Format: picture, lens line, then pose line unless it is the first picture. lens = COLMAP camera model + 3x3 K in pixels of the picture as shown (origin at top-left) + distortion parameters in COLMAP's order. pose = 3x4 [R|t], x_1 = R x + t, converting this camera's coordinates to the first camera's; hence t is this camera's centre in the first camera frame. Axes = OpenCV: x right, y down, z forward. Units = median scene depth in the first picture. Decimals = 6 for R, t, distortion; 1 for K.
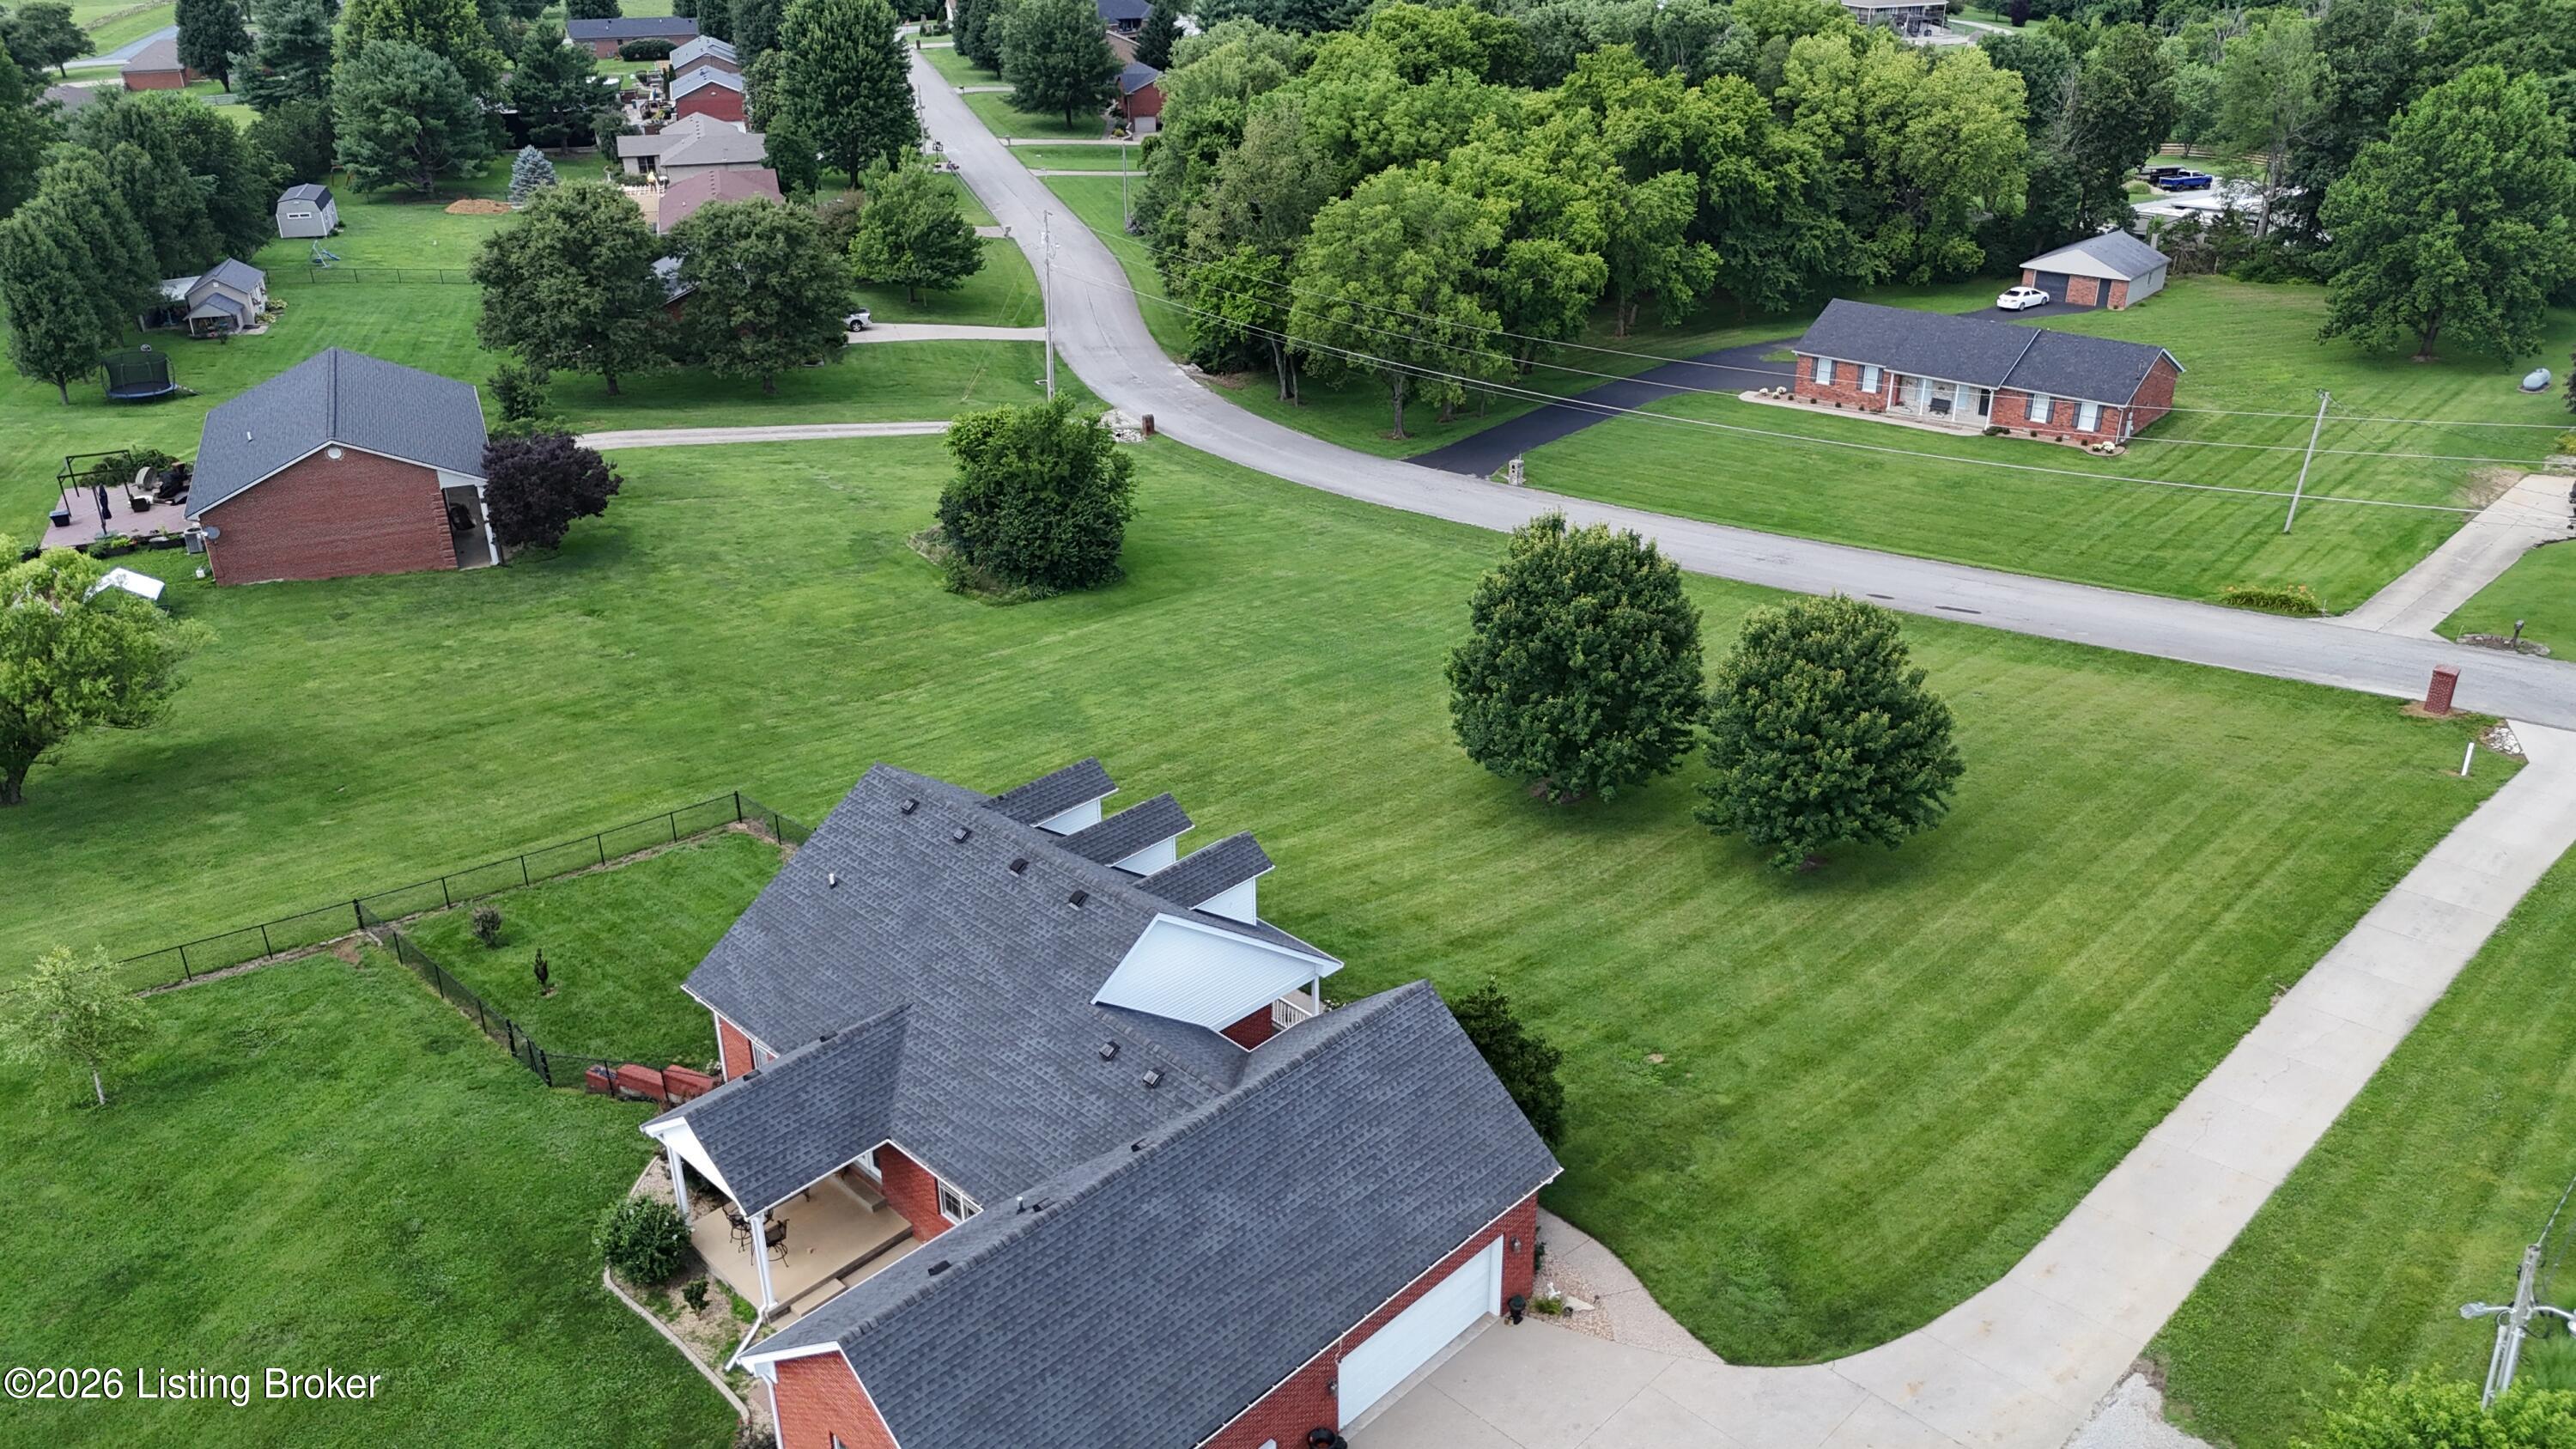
lens RADIAL K [[1895.6, 0, 1292.0], [0, 1895.6, 717.1], [0, 0, 1]] dist [0.085384, -0.097133]
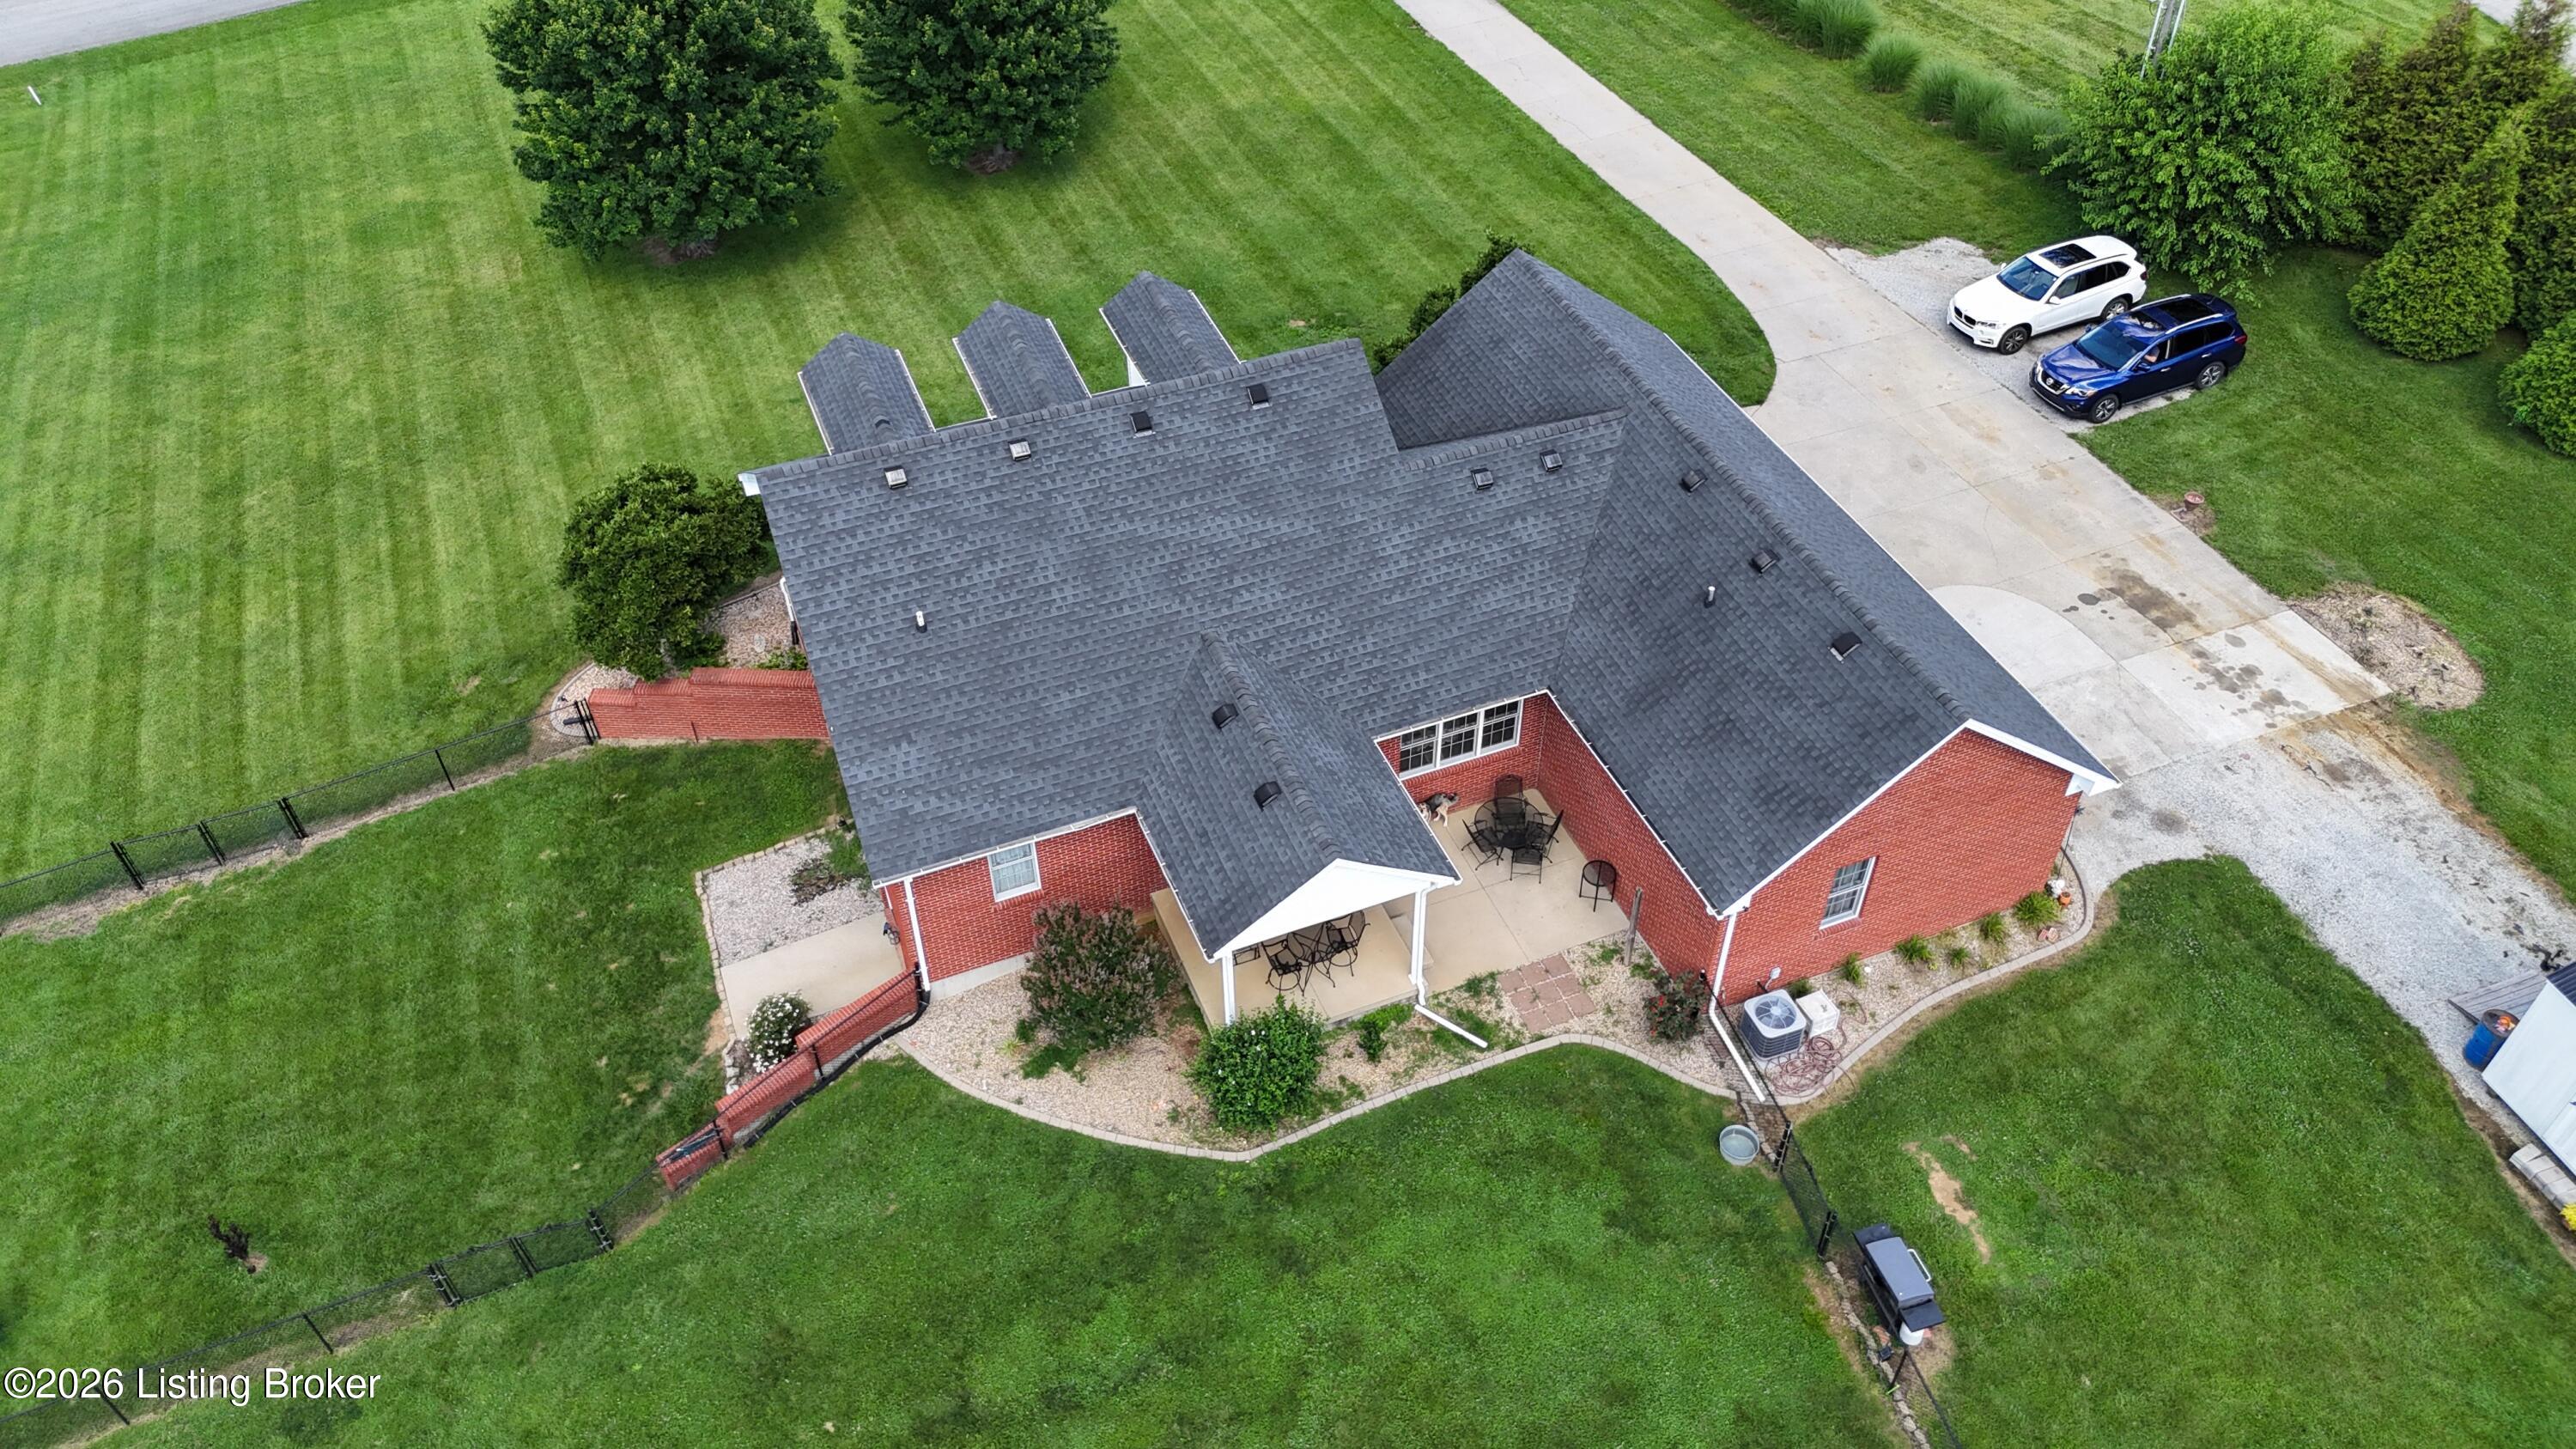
lens RADIAL K [[1898.4, 0, 1291.1], [0, 1898.4, 727.7], [0, 0, 1]] dist [0.069632, -0.070785]
pose [[0.396533, -0.633358, 0.664544, -0.457764], [0.388631, 0.771637, 0.503530, -0.120019], [-0.831702, 0.058596, 0.552122, 0.360883]]
